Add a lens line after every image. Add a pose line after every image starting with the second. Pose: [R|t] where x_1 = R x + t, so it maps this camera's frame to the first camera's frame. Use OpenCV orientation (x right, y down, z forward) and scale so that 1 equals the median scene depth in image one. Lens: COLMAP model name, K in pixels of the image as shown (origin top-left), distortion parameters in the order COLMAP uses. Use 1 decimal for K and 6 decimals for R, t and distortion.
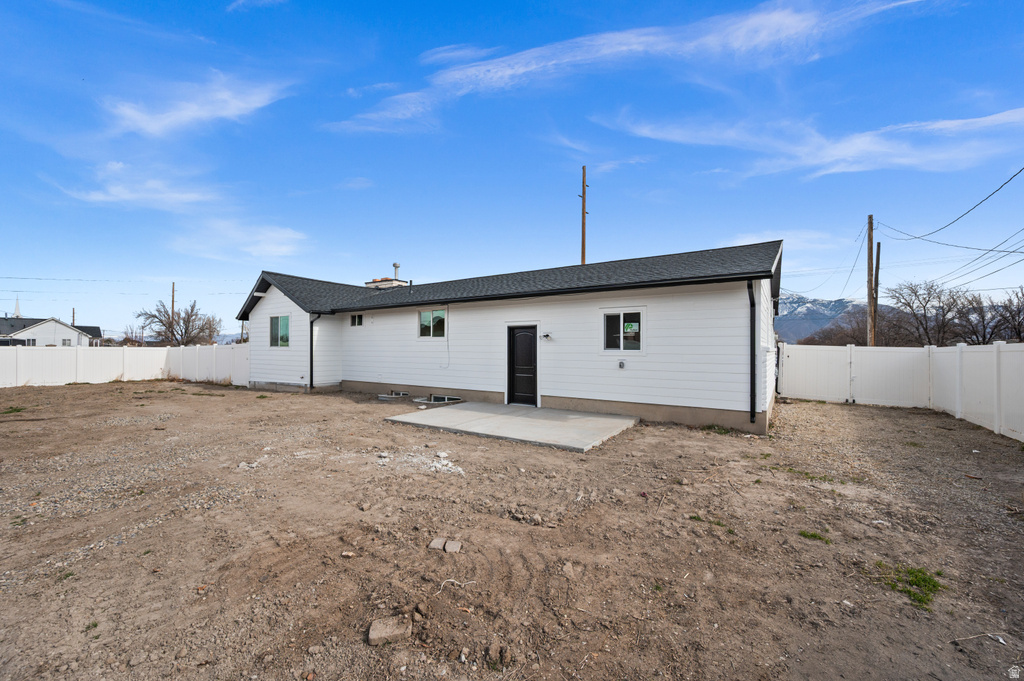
lens RADIAL K [[406.6, 0, 512.6], [0, 406.6, 342.9], [0, 0, 1]] dist [-0.004531, 0.000052]
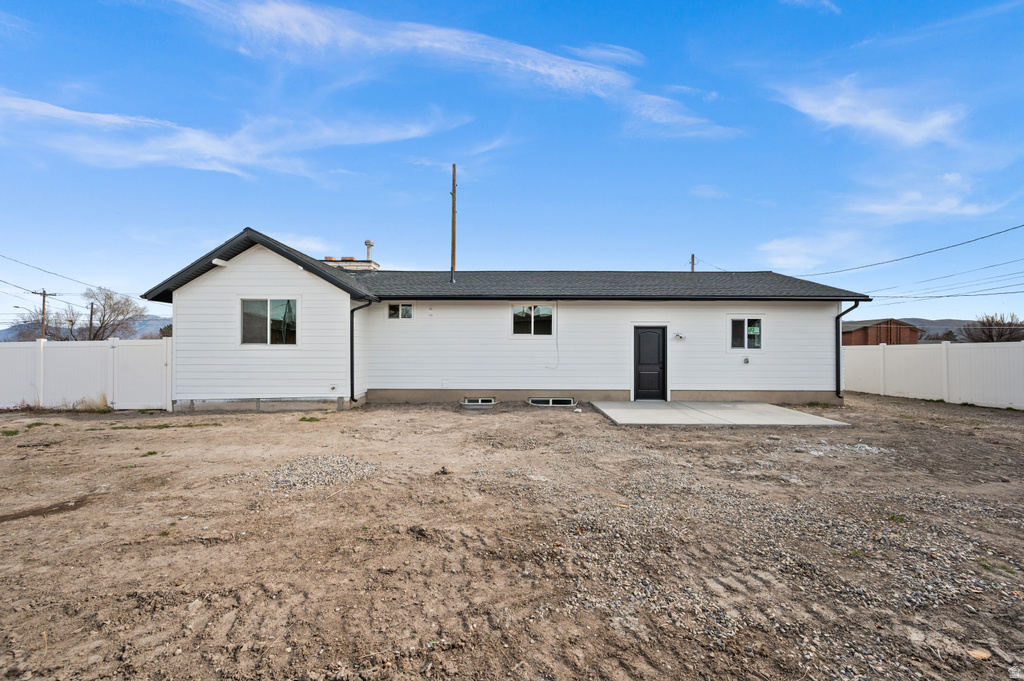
lens RADIAL K [[406.6, 0, 517.0], [0, 406.6, 348.7], [0, 0, 1]] dist [-0.004531, 0.000052]
pose [[0.833674, -0.000056, 0.552256, -0.757441], [-0.007129, 0.999916, 0.010862, 0.007178], [-0.552210, -0.012992, 0.833604, 0.273524]]
